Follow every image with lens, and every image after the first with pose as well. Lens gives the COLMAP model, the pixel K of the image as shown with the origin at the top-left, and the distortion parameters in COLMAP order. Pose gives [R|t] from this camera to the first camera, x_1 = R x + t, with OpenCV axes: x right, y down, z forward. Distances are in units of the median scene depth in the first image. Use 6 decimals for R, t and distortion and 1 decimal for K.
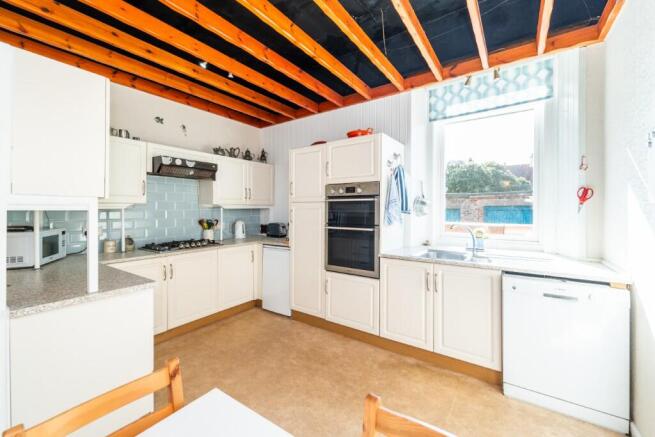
lens RADIAL K [[269.9, 0, 303.6], [0, 269.9, 210.3], [0, 0, 1]] dist [-0.010022, -0.000149]
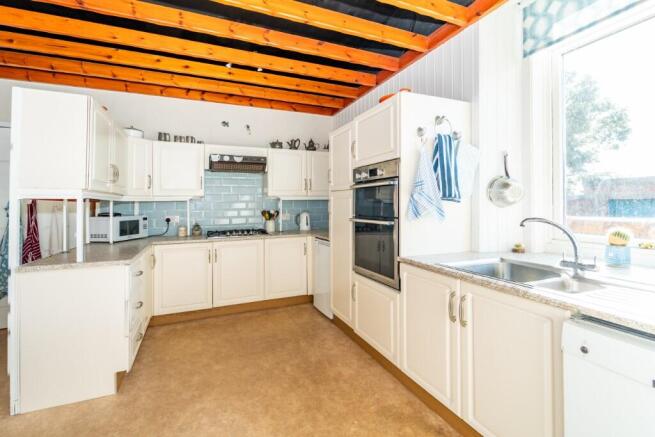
lens RADIAL K [[272.3, 0, 310.6], [0, 272.3, 202.1], [0, 0, 1]] dist [-0.008437, 0.001027]
pose [[0.853316, -0.012852, -0.521236, 0.411158], [0.007450, 0.999895, -0.012458, 0.017956], [0.521341, 0.006748, 0.853322, 0.217794]]
